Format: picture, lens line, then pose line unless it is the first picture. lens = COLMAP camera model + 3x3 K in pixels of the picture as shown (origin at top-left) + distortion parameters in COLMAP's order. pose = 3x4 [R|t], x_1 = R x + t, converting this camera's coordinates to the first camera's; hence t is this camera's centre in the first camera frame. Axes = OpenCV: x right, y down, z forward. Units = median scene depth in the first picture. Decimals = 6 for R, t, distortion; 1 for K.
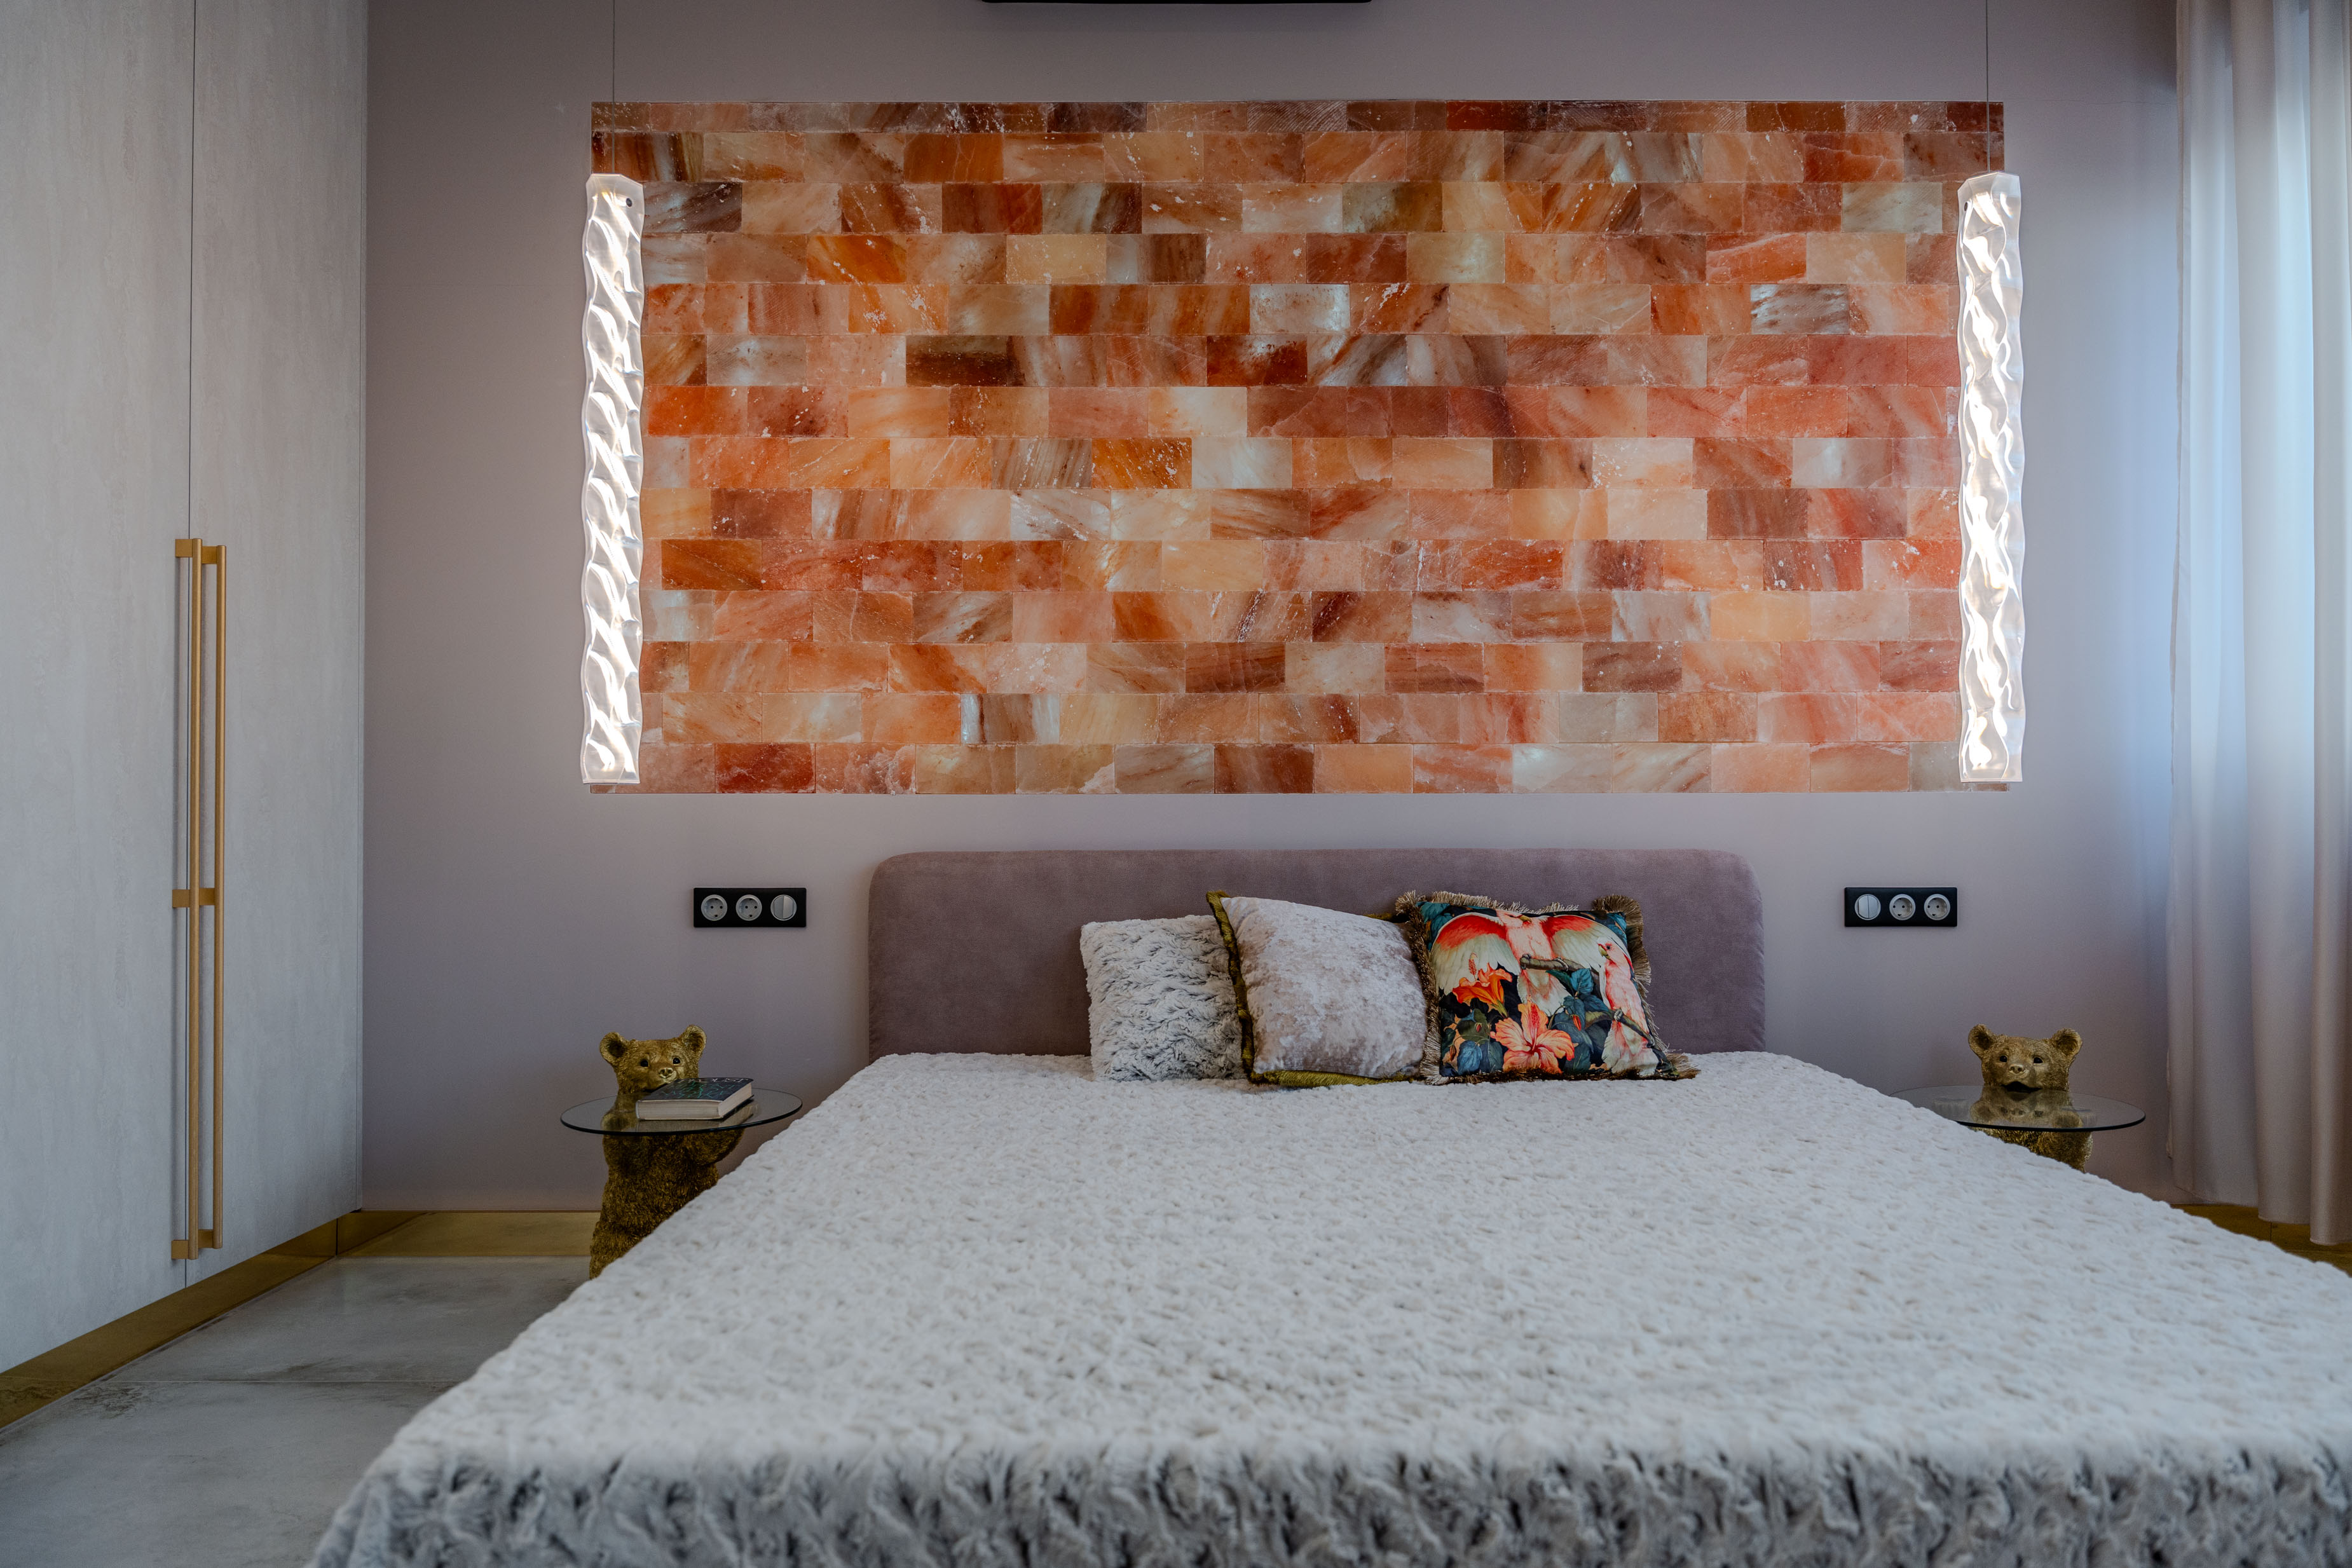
lens RADIAL K [[1638.4, 0, 1184.3], [0, 1638.4, 802.6], [0, 0, 1]] dist [0.011657, -0.035213]
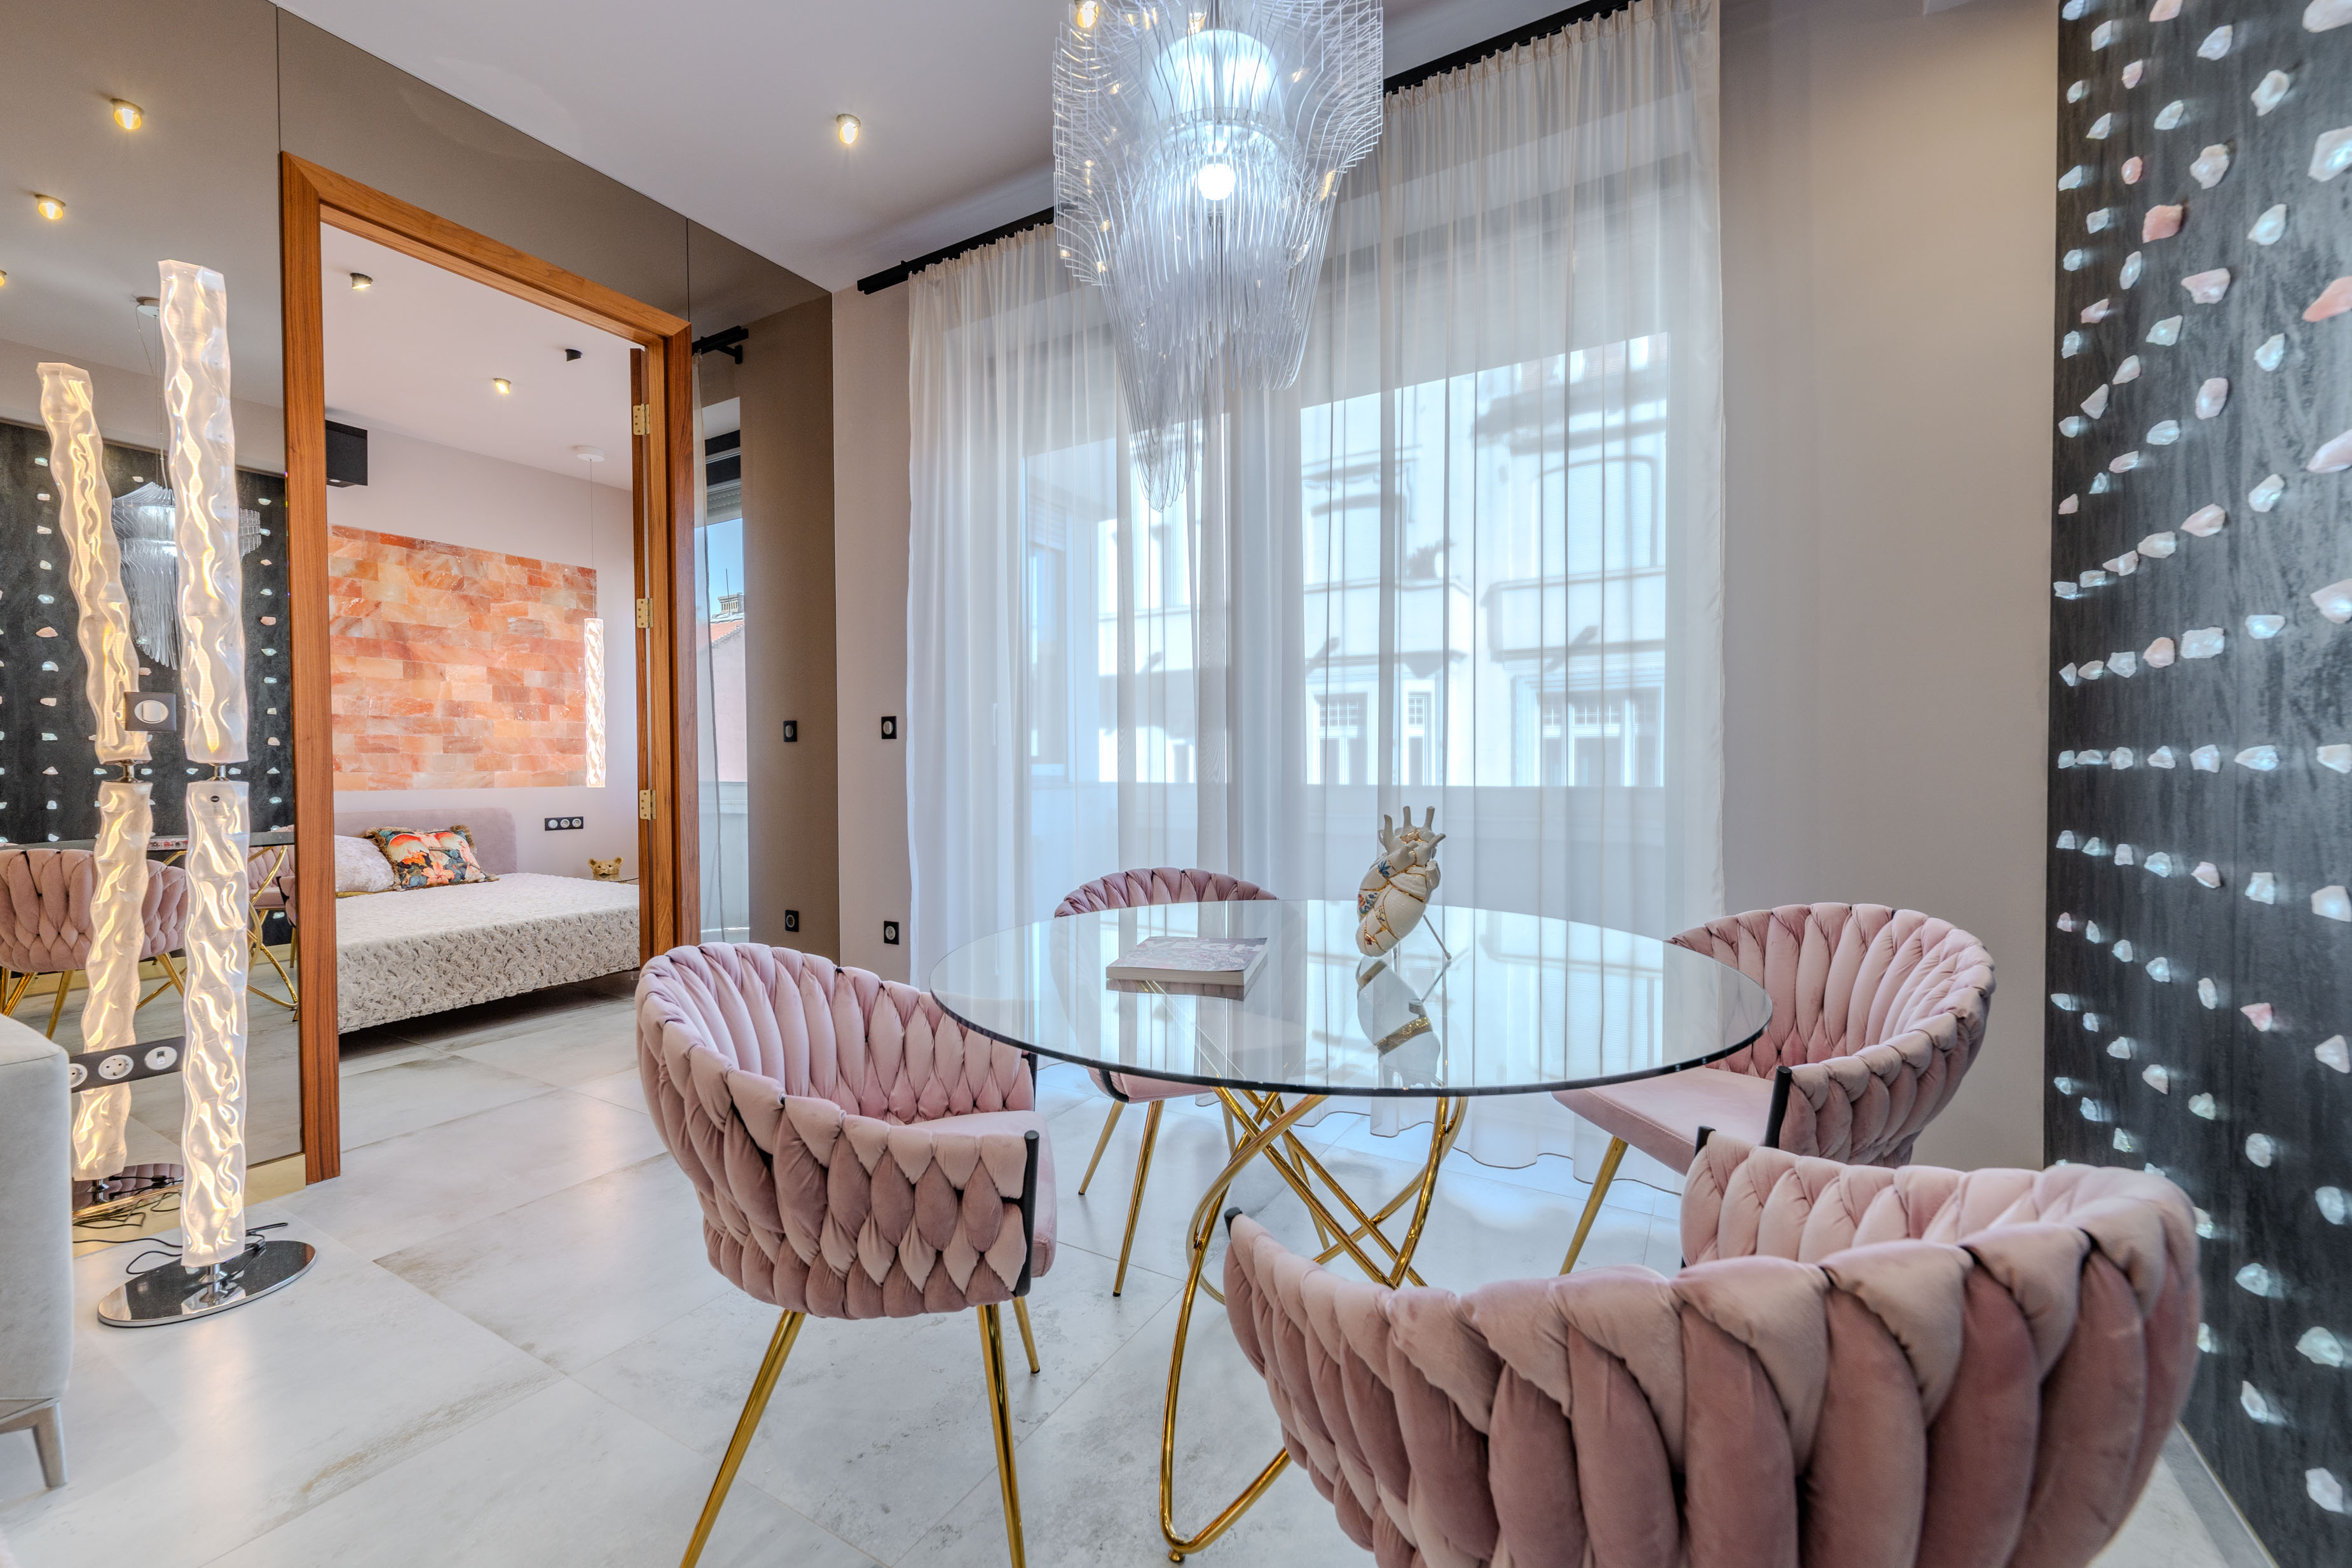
lens RADIAL K [[944.2, 0, 1169.1], [0, 944.2, 785.3], [0, 0, 1]] dist [0.009162, -0.004184]
pose [[0.527636, -0.019145, 0.849255, -0.486277], [-0.006368, 0.999629, 0.026491, -0.063912], [-0.849447, -0.019386, 0.527318, -0.928753]]
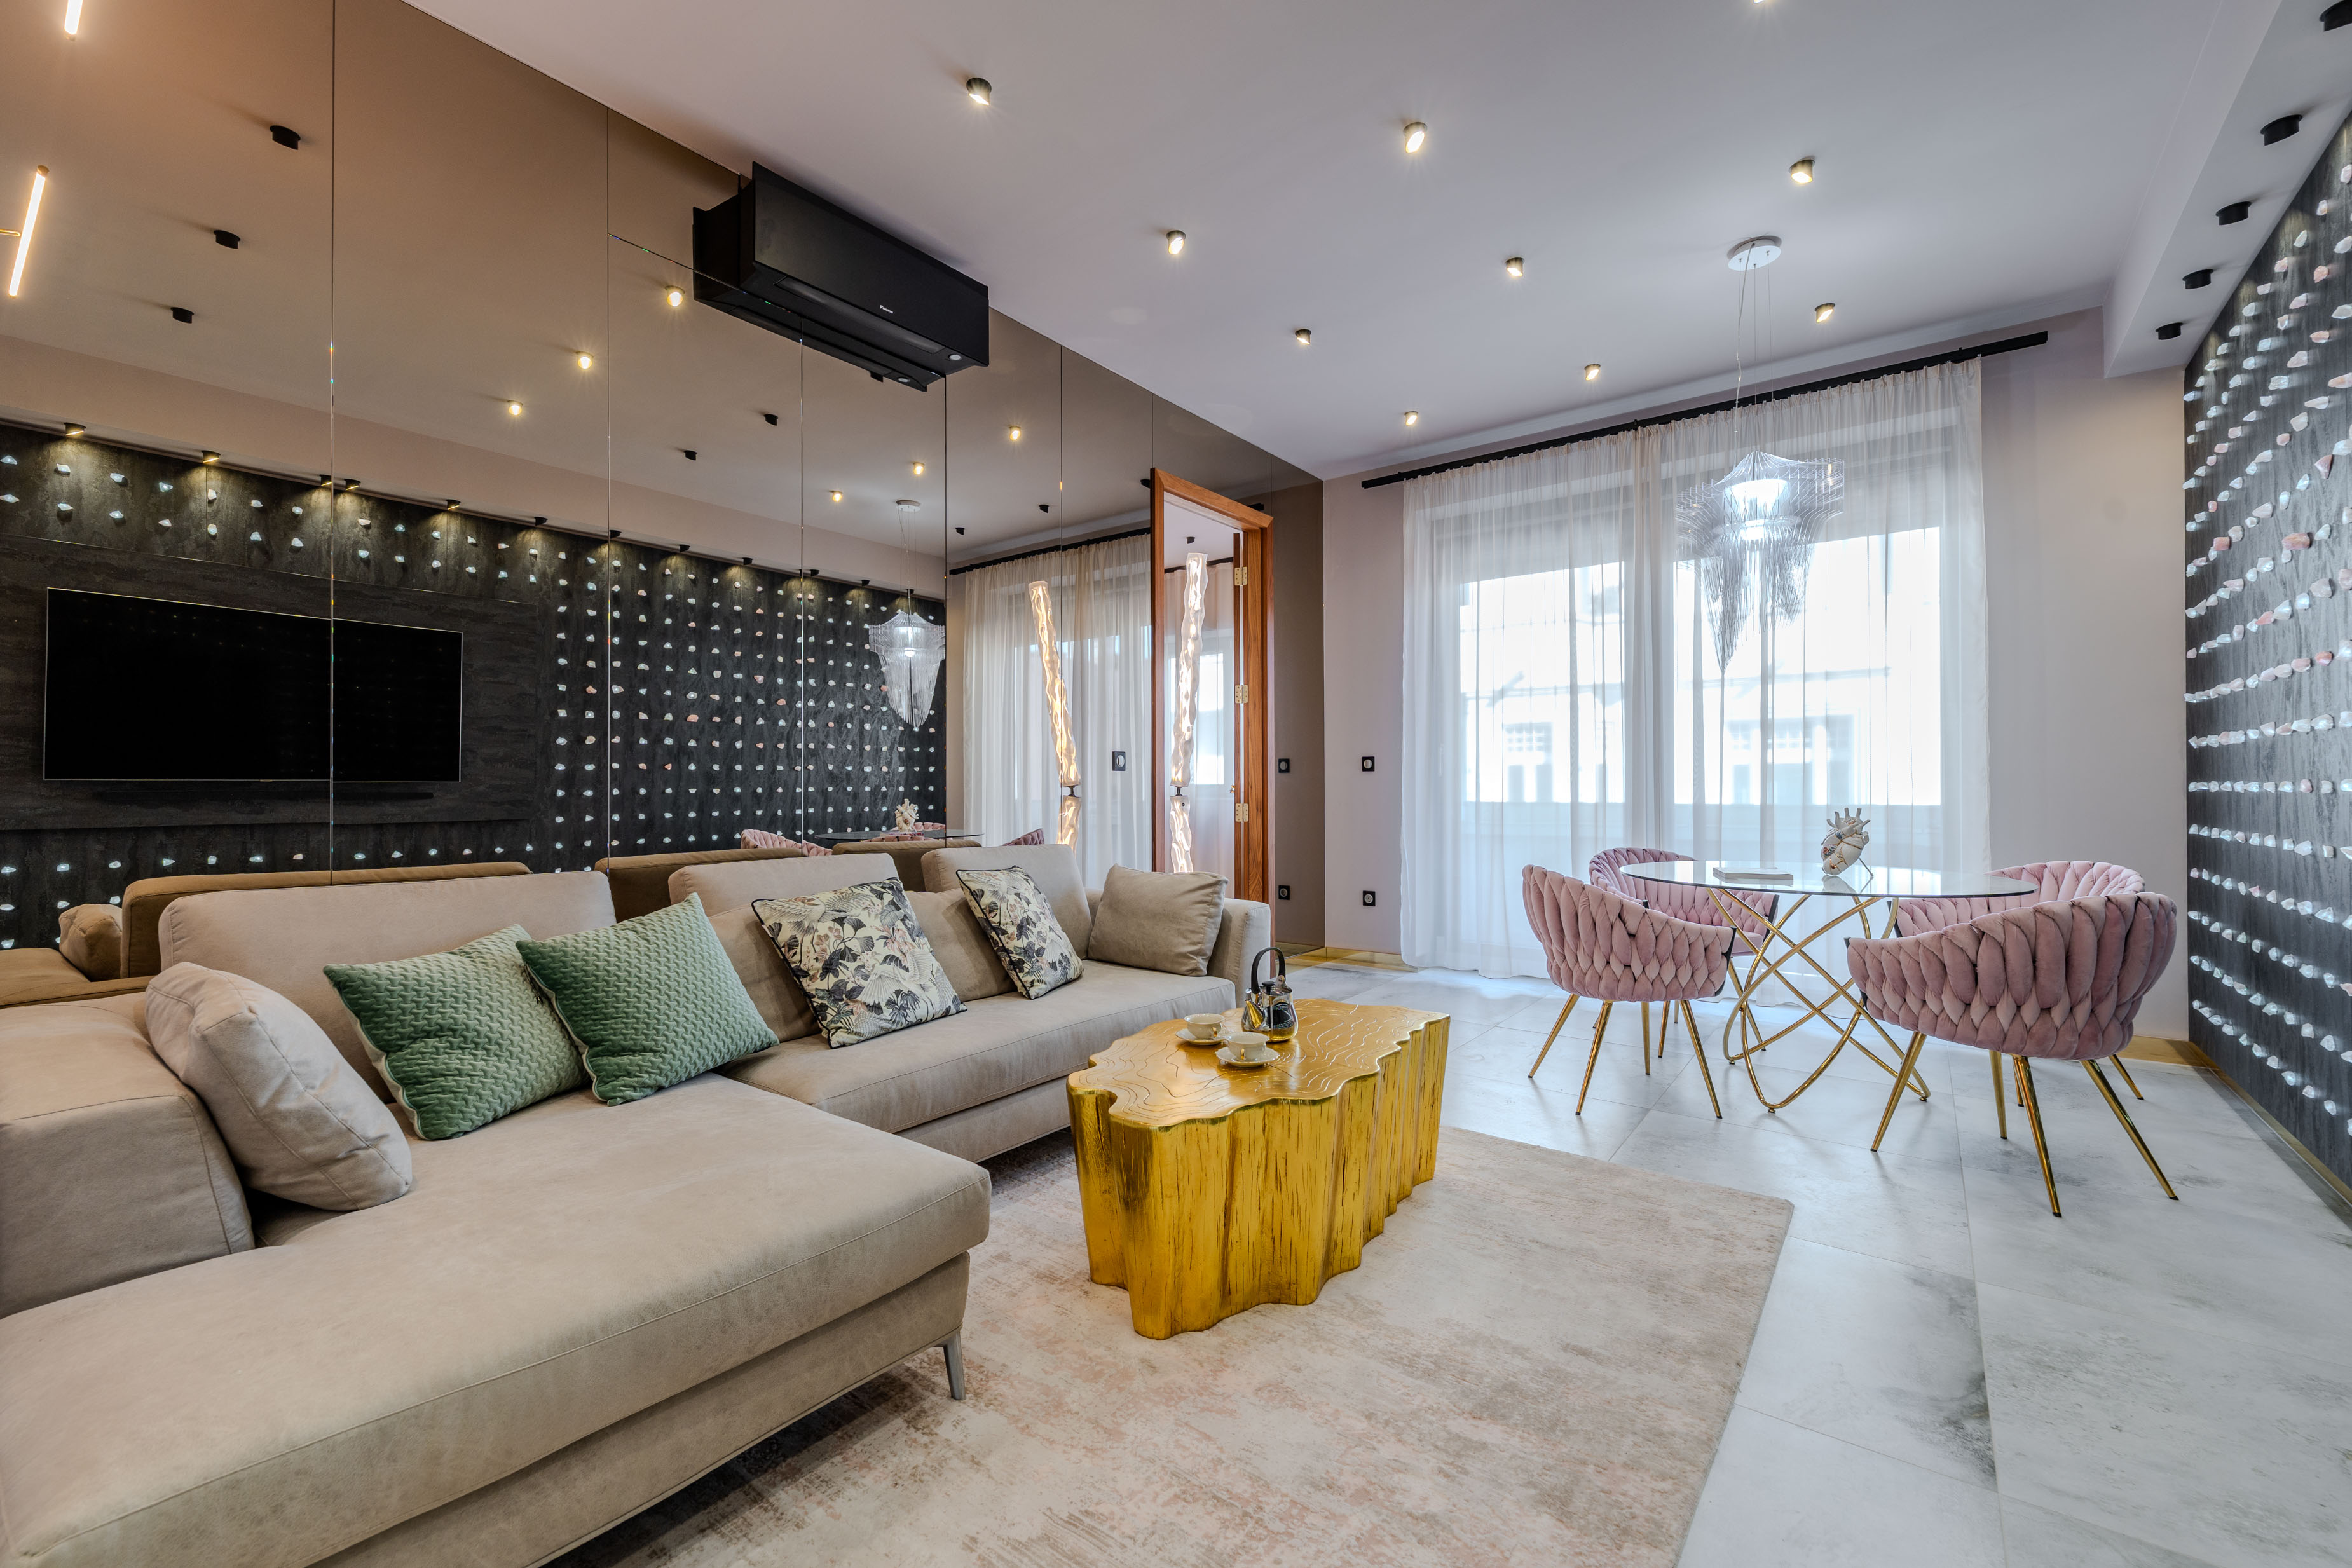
lens RADIAL K [[966.7, 0, 1168.1], [0, 966.7, 786.3], [0, 0, 1]] dist [0.013085, -0.006021]
pose [[0.621159, 0.002258, 0.783681, -1.244719], [-0.007608, 0.999966, 0.003149, -0.063006], [-0.783648, -0.007918, 0.621155, -0.865510]]
